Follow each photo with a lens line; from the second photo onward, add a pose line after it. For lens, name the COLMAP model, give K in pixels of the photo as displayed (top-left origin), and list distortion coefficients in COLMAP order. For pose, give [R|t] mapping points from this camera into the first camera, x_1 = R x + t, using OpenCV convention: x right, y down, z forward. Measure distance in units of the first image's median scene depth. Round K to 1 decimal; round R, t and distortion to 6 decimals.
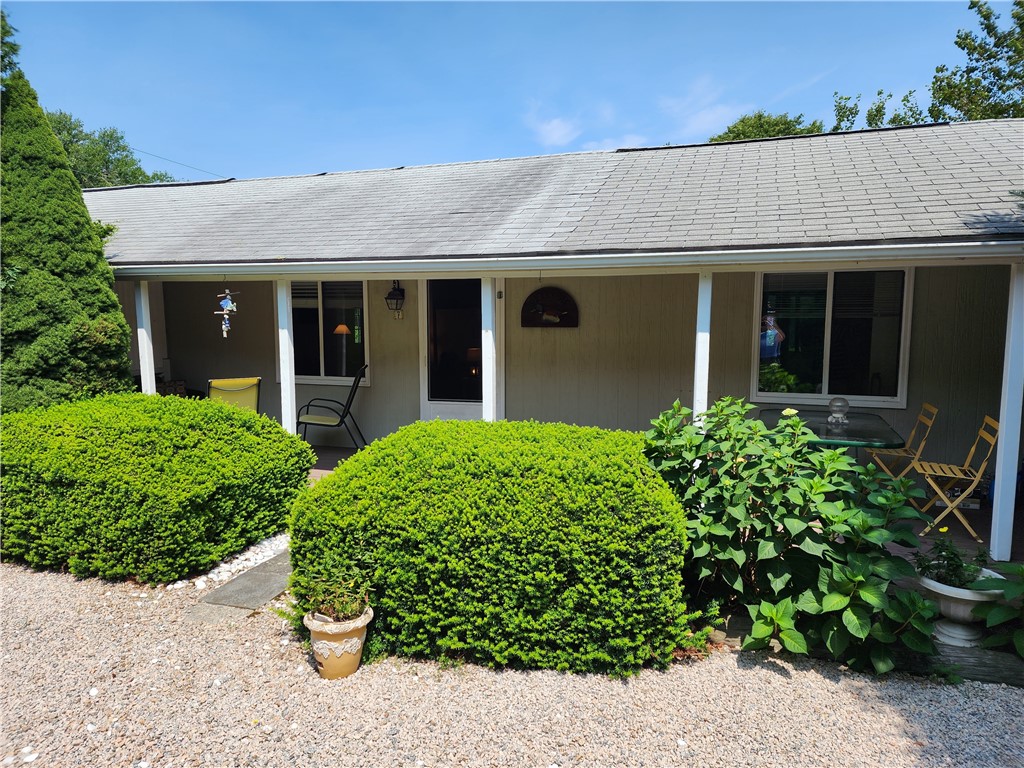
lens RADIAL K [[668.6, 0, 517.3], [0, 668.6, 381.4], [0, 0, 1]] dist [0.068264, -0.057481]
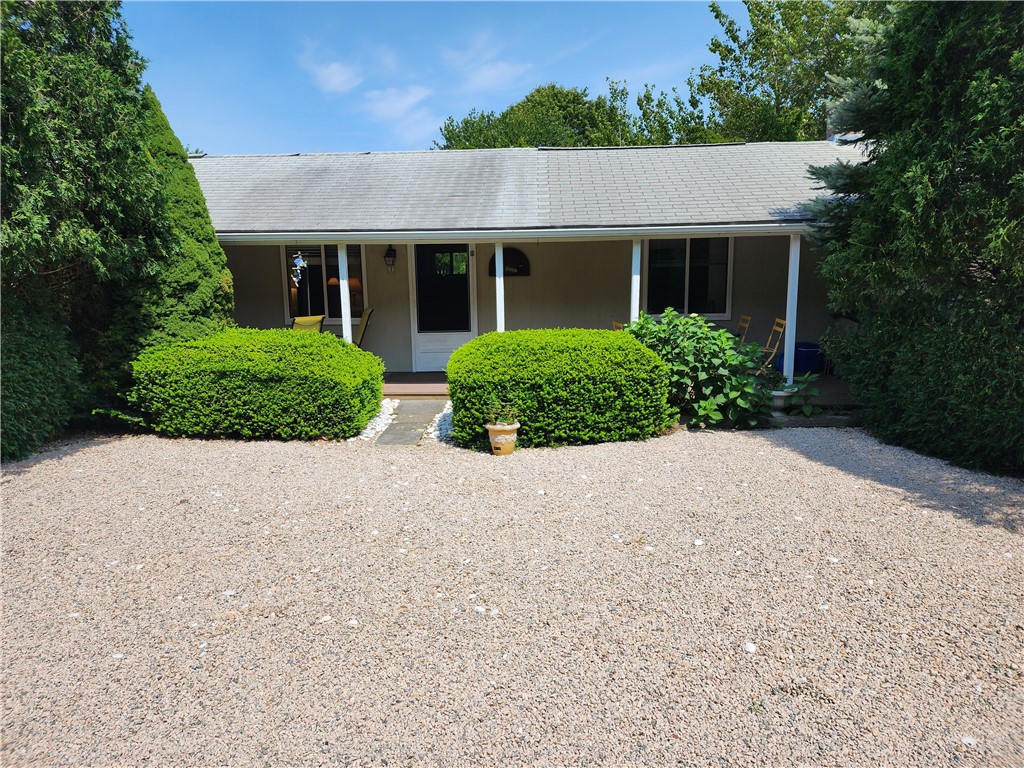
lens RADIAL K [[668.6, 0, 504.5], [0, 668.6, 379.6], [0, 0, 1]] dist [0.068264, -0.057481]
pose [[0.960591, -0.059663, 0.271487, -0.760054], [0.043210, 0.996871, 0.066189, 0.092823], [-0.274586, -0.051850, 0.960164, -0.806199]]
